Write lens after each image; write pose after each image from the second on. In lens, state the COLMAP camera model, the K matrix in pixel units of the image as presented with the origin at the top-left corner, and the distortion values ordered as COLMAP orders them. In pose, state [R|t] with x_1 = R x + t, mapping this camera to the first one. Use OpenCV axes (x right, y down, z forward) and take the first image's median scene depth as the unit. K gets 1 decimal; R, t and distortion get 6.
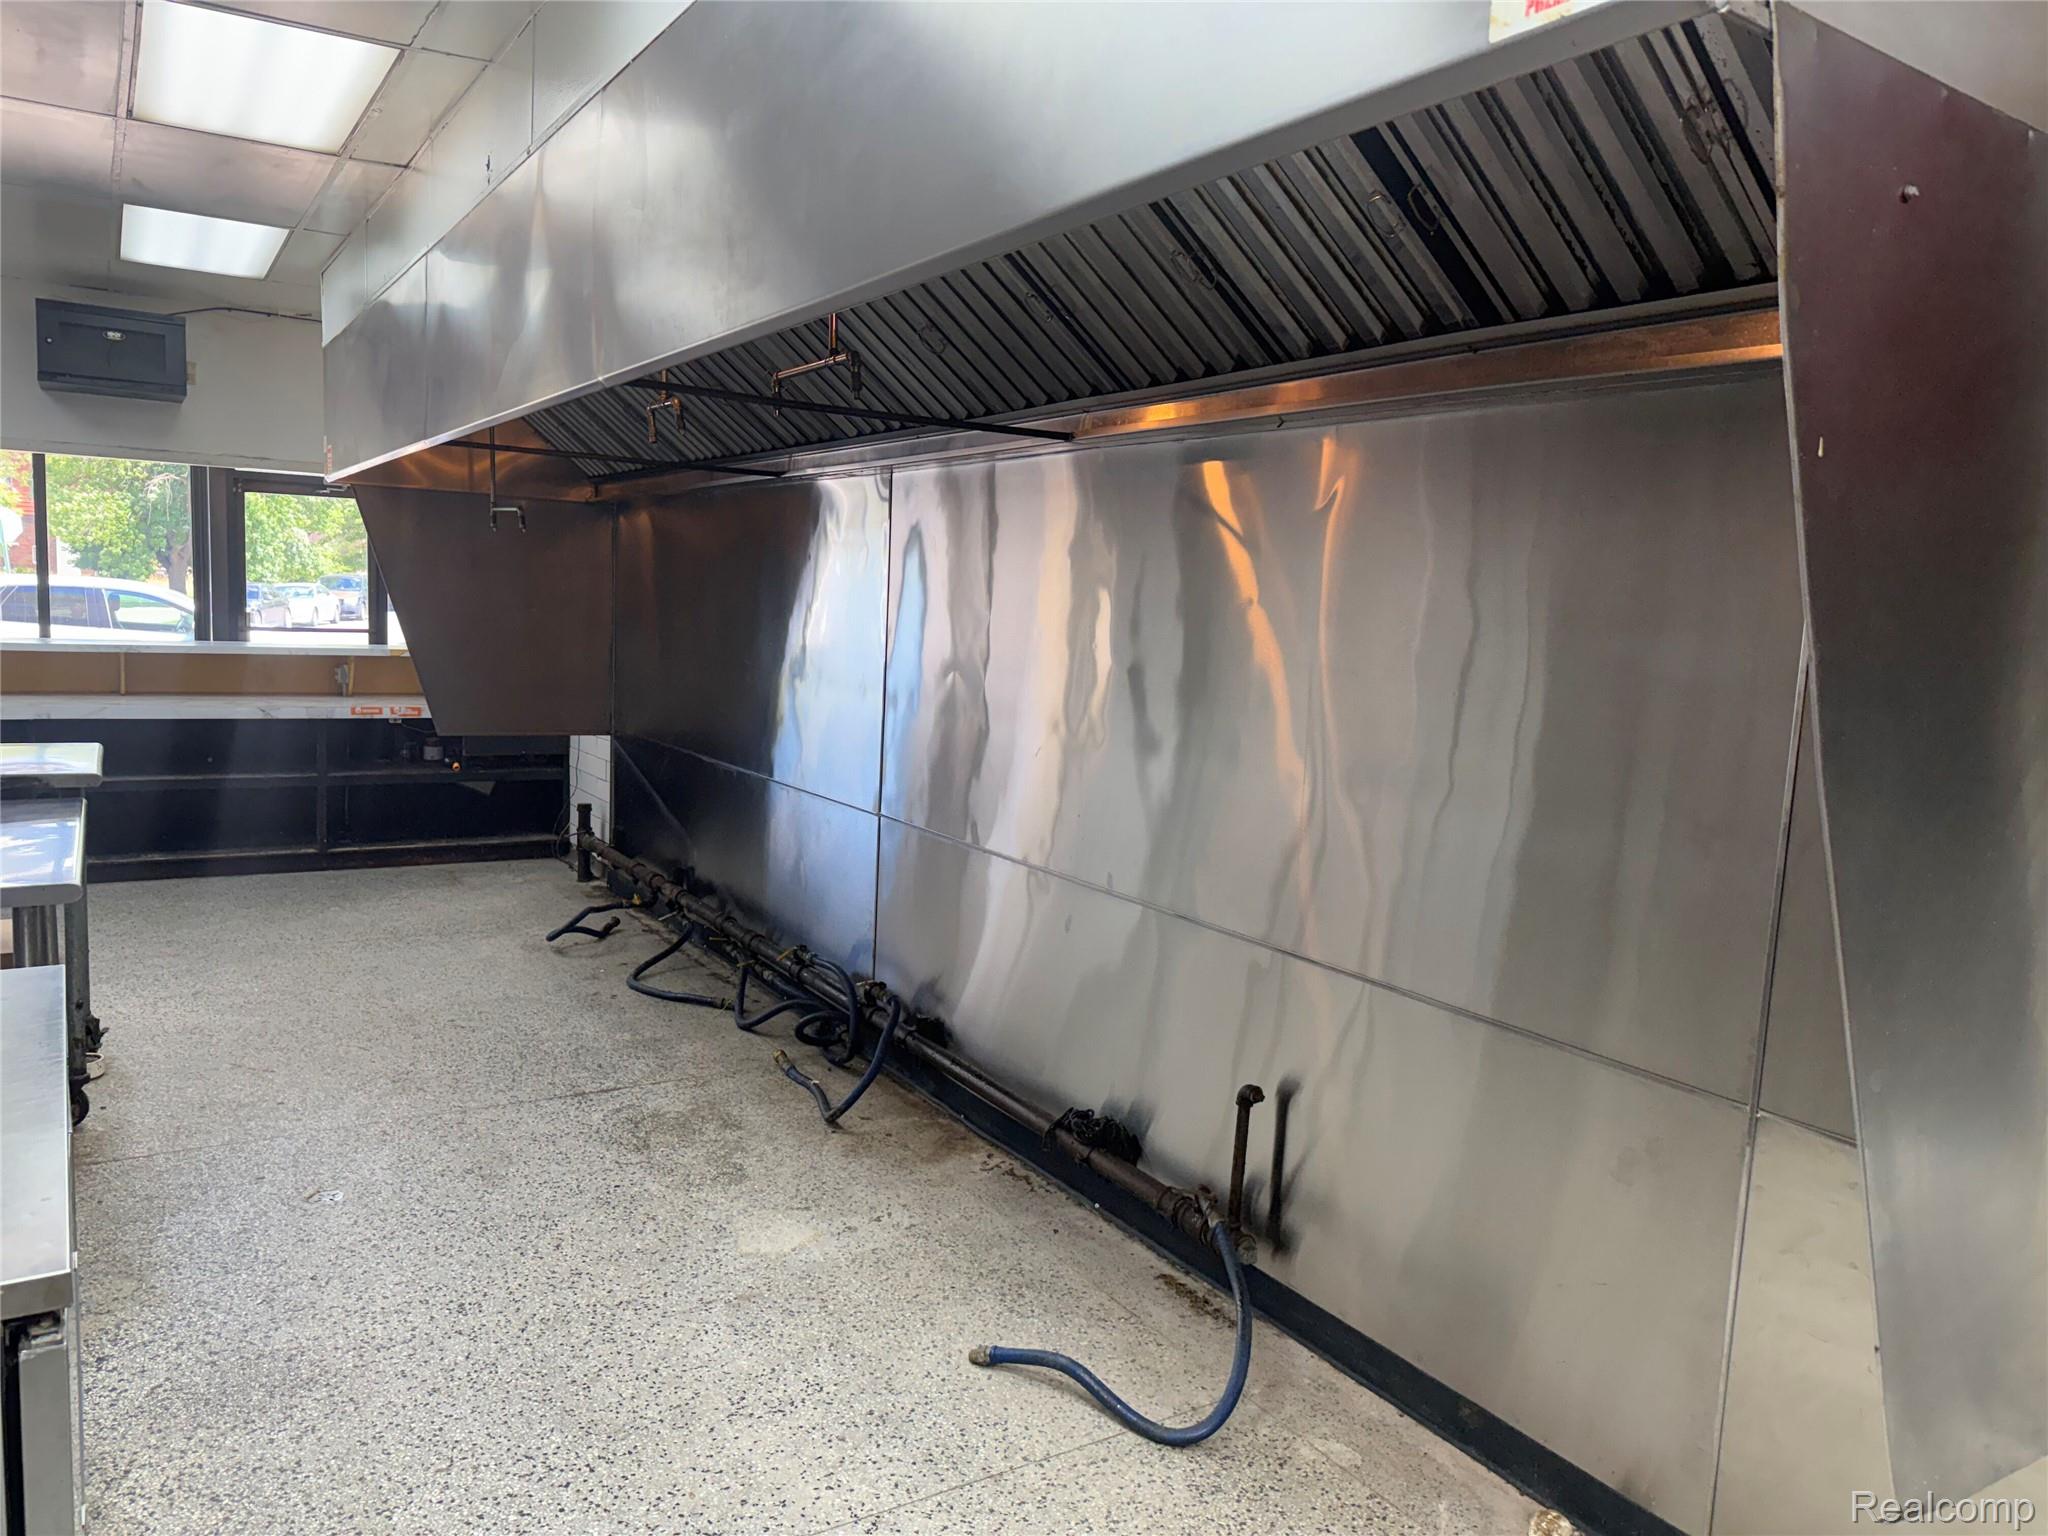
lens RADIAL K [[1435.0, 0, 1024.0], [0, 1435.0, 768.0], [0, 0, 1]] dist [0.057147, 0.000384]
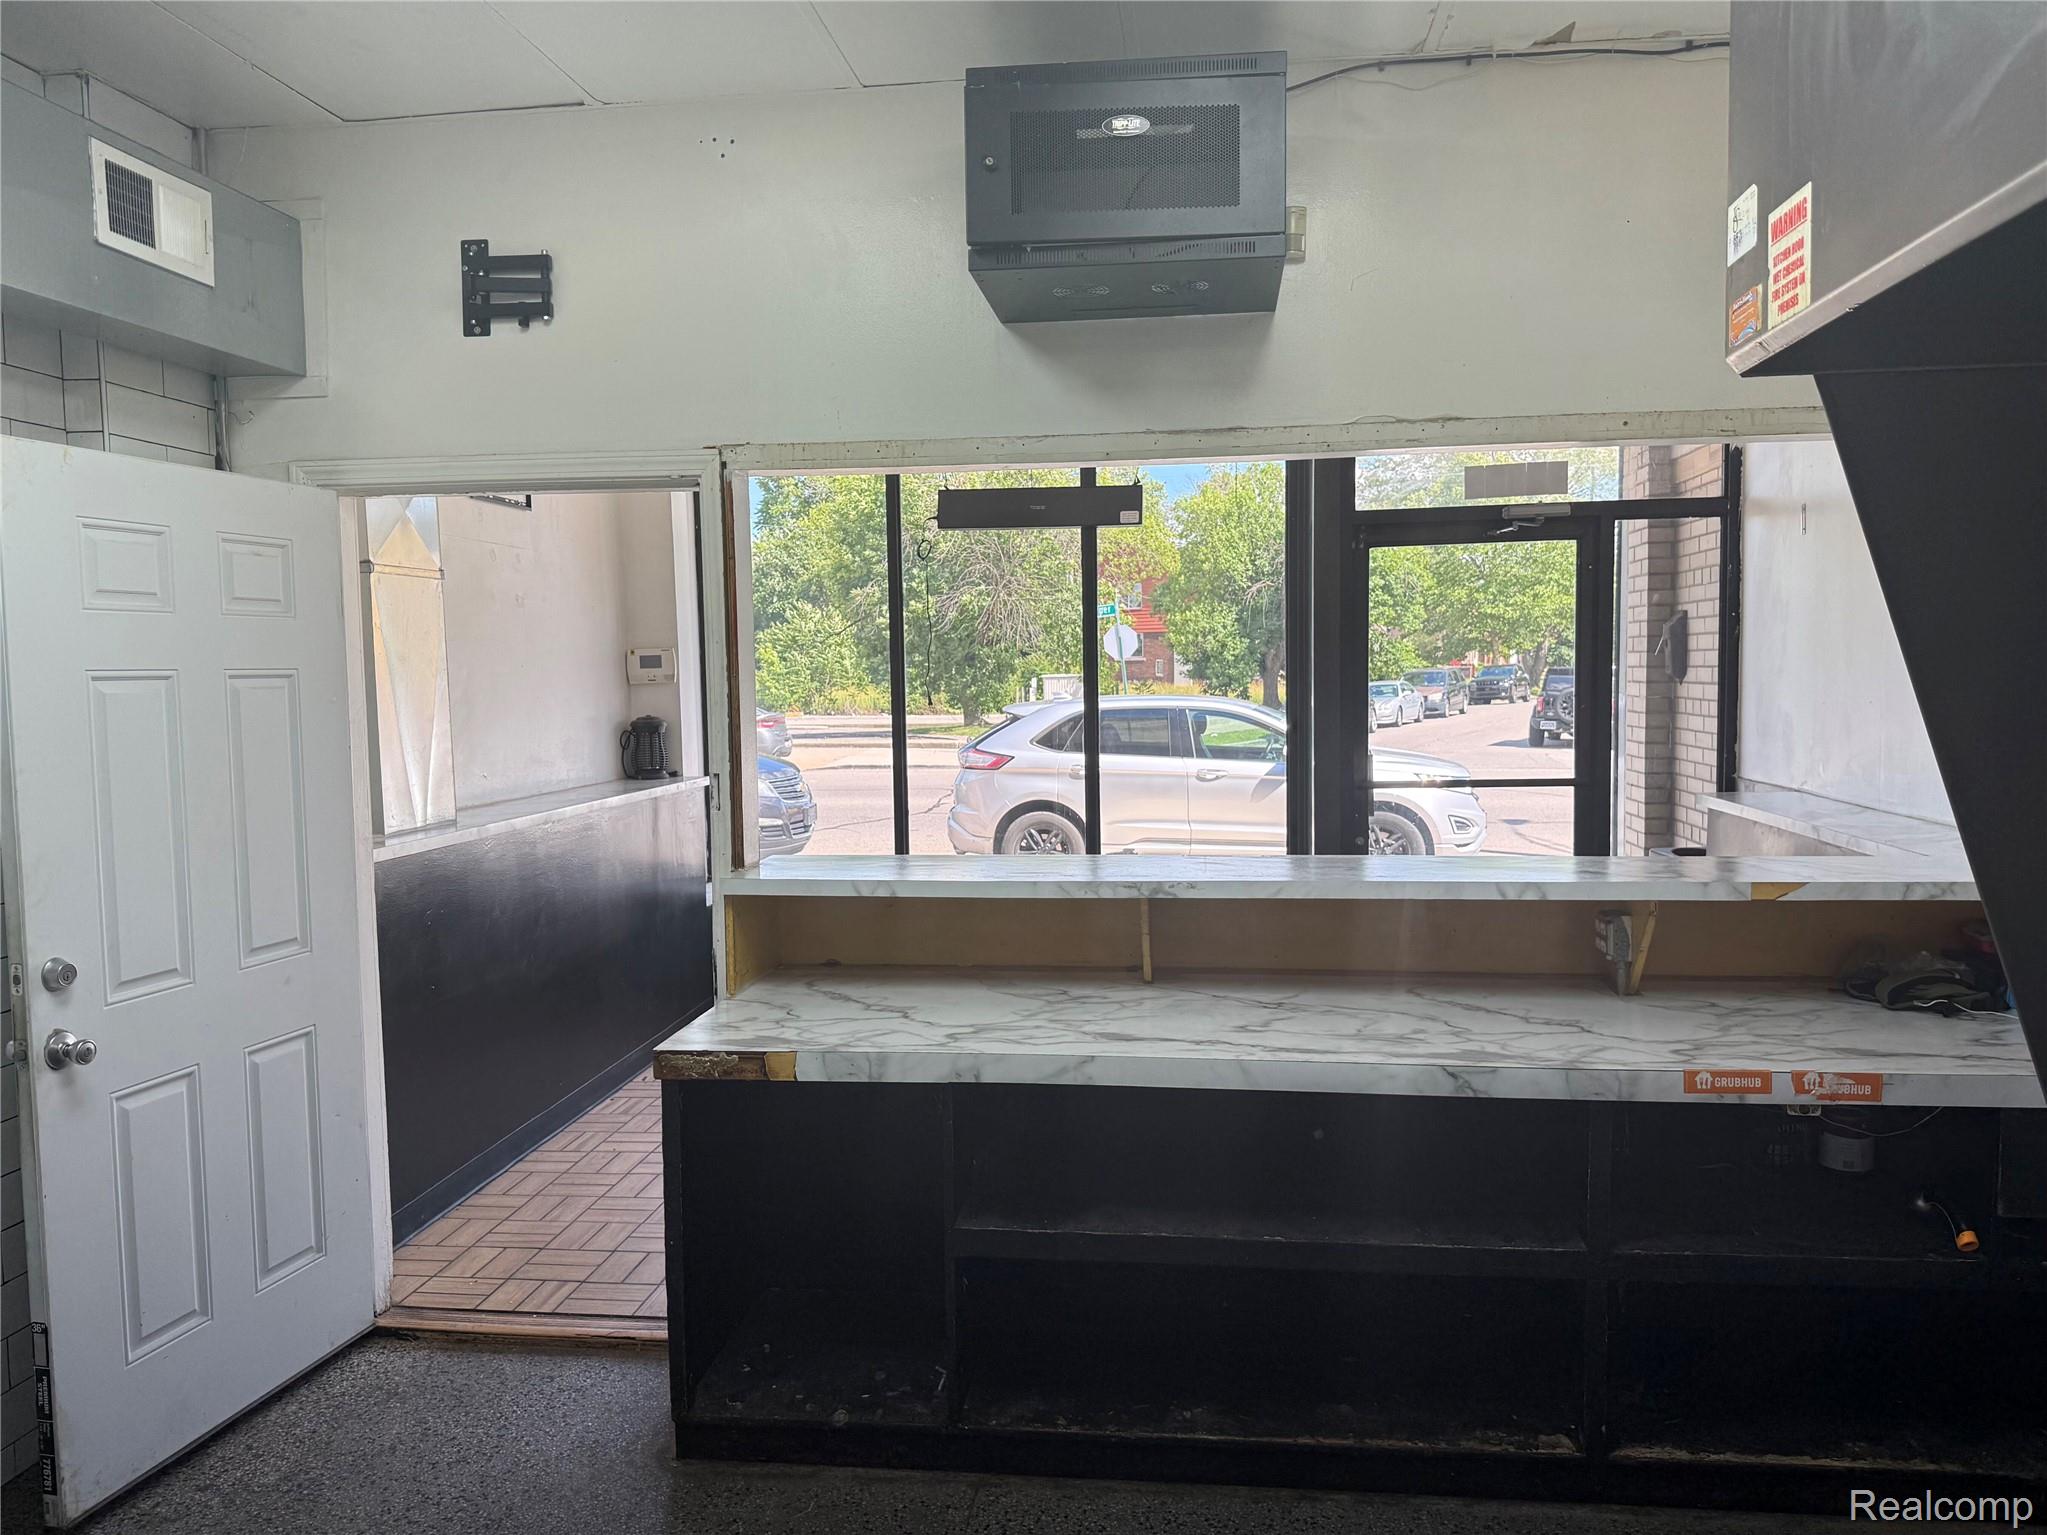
lens RADIAL K [[1548.3, 0, 1023.5], [0, 1548.3, 767.5], [0, 0, 1]] dist [0.002724, -0.006663]
pose [[0.774340, -0.015784, -0.632573, -0.316719], [-0.023868, 0.998249, -0.054125, -0.077919], [0.632320, 0.057010, 0.772607, 0.563781]]
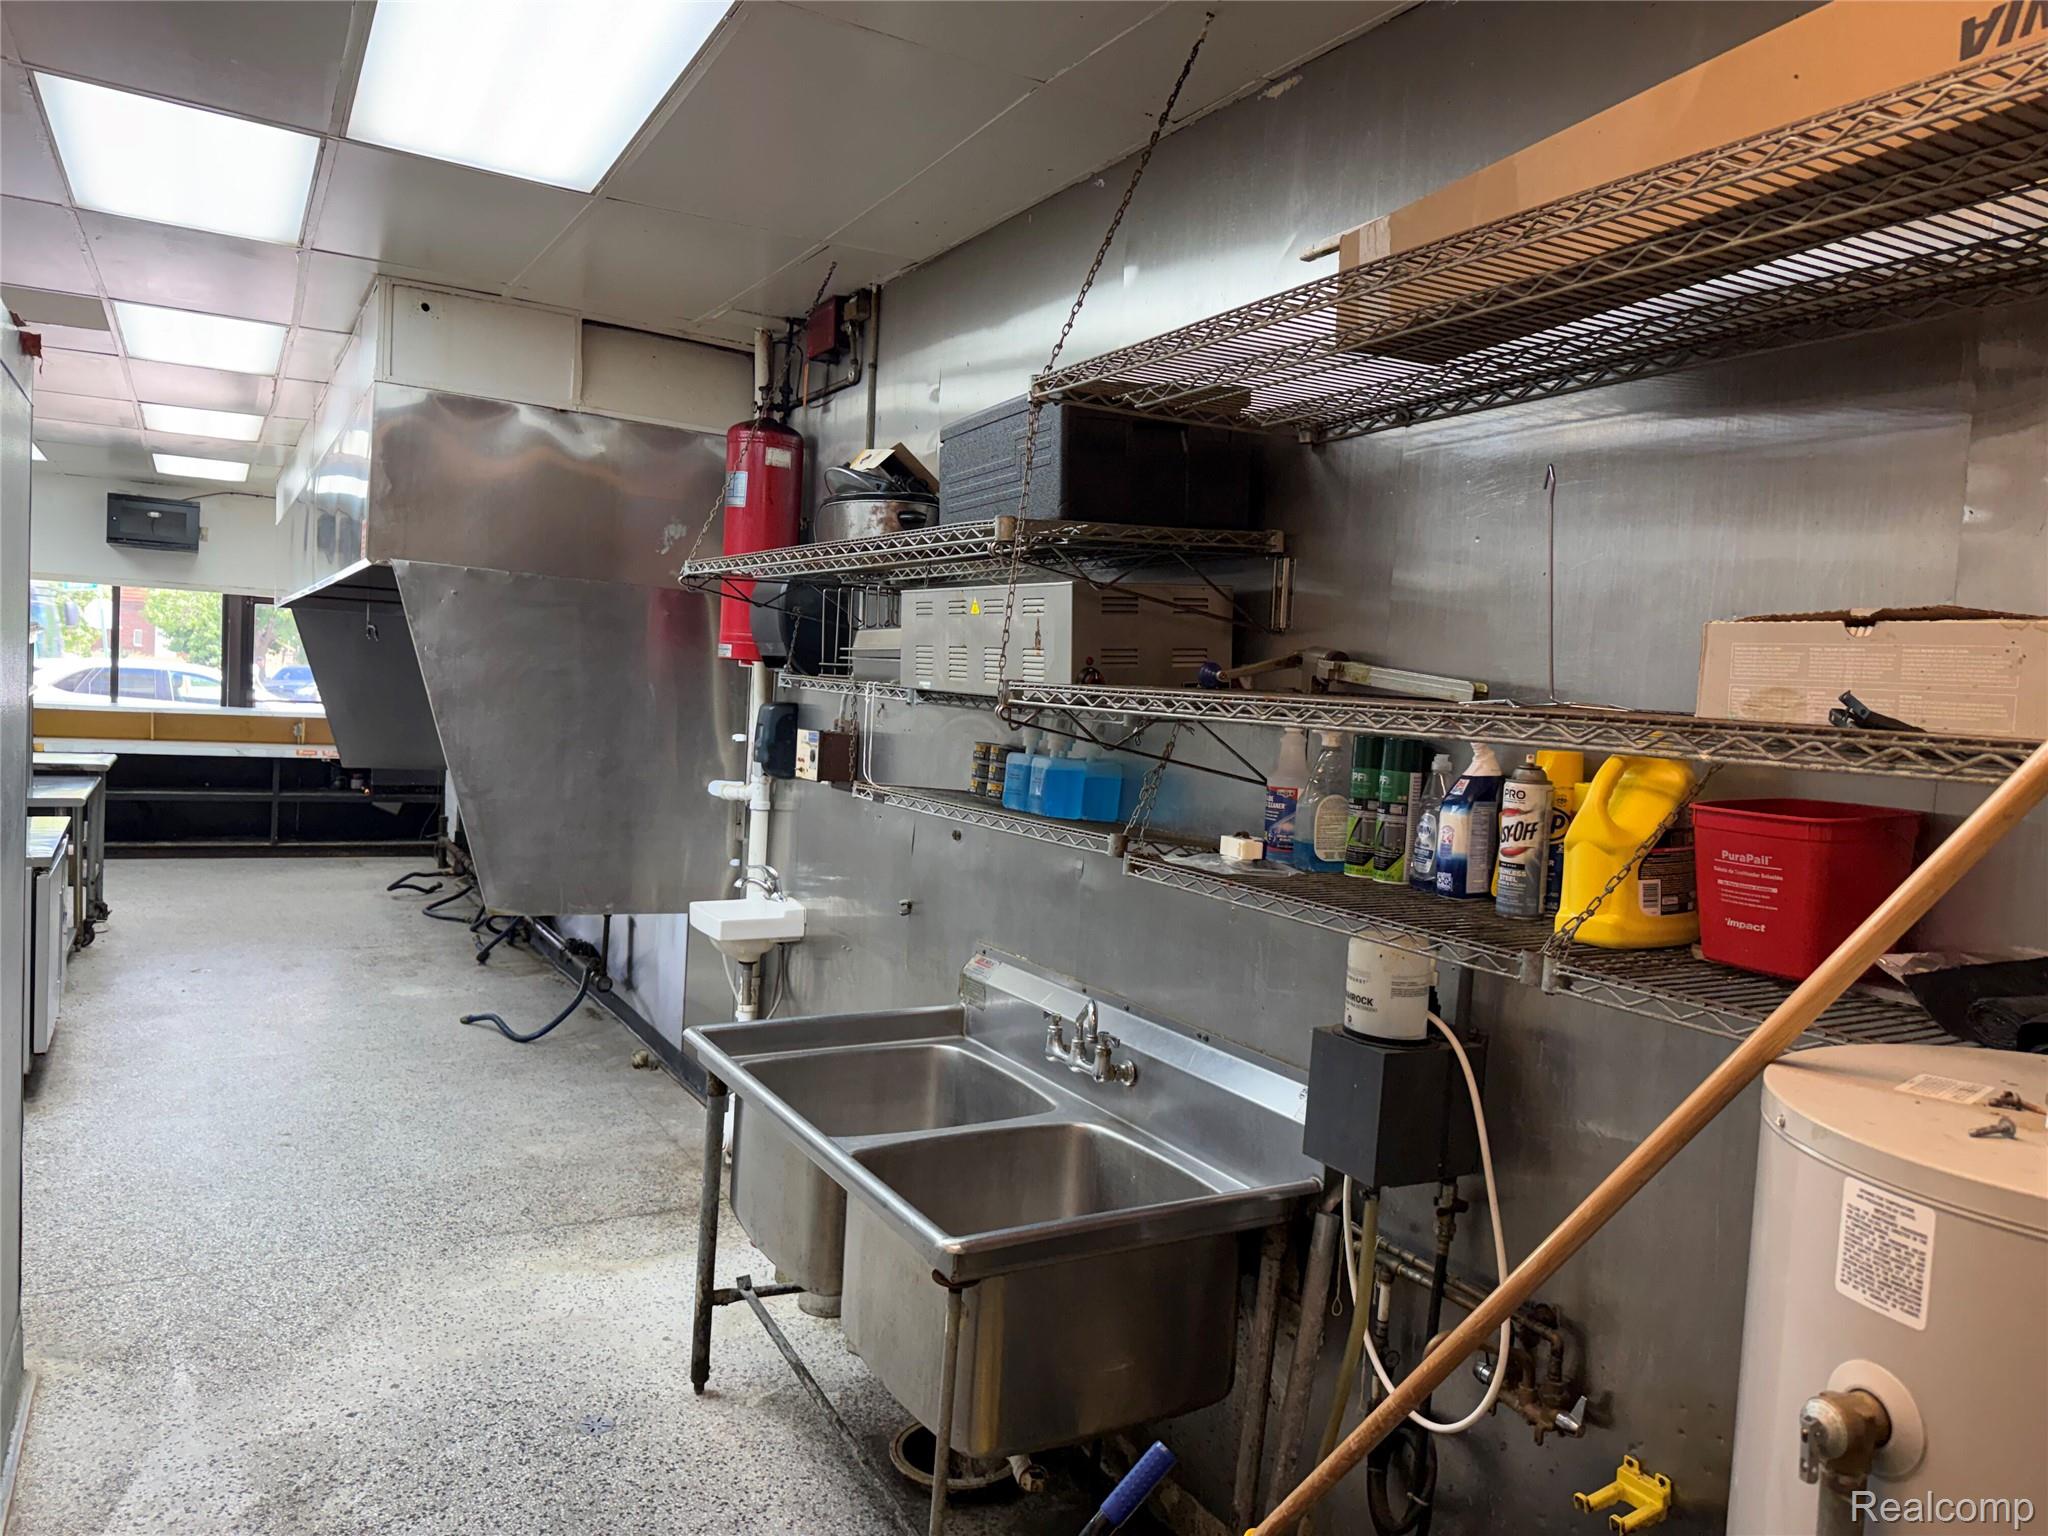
lens RADIAL K [[1435.0, 0, 1024.0], [0, 1435.0, 768.0], [0, 0, 1]] dist [0.057147, 0.000384]
pose [[0.998658, 0.018015, -0.048548, 0.337863], [-0.021040, 0.997822, -0.062522, 0.051141], [0.047316, 0.063460, 0.996862, -0.435805]]
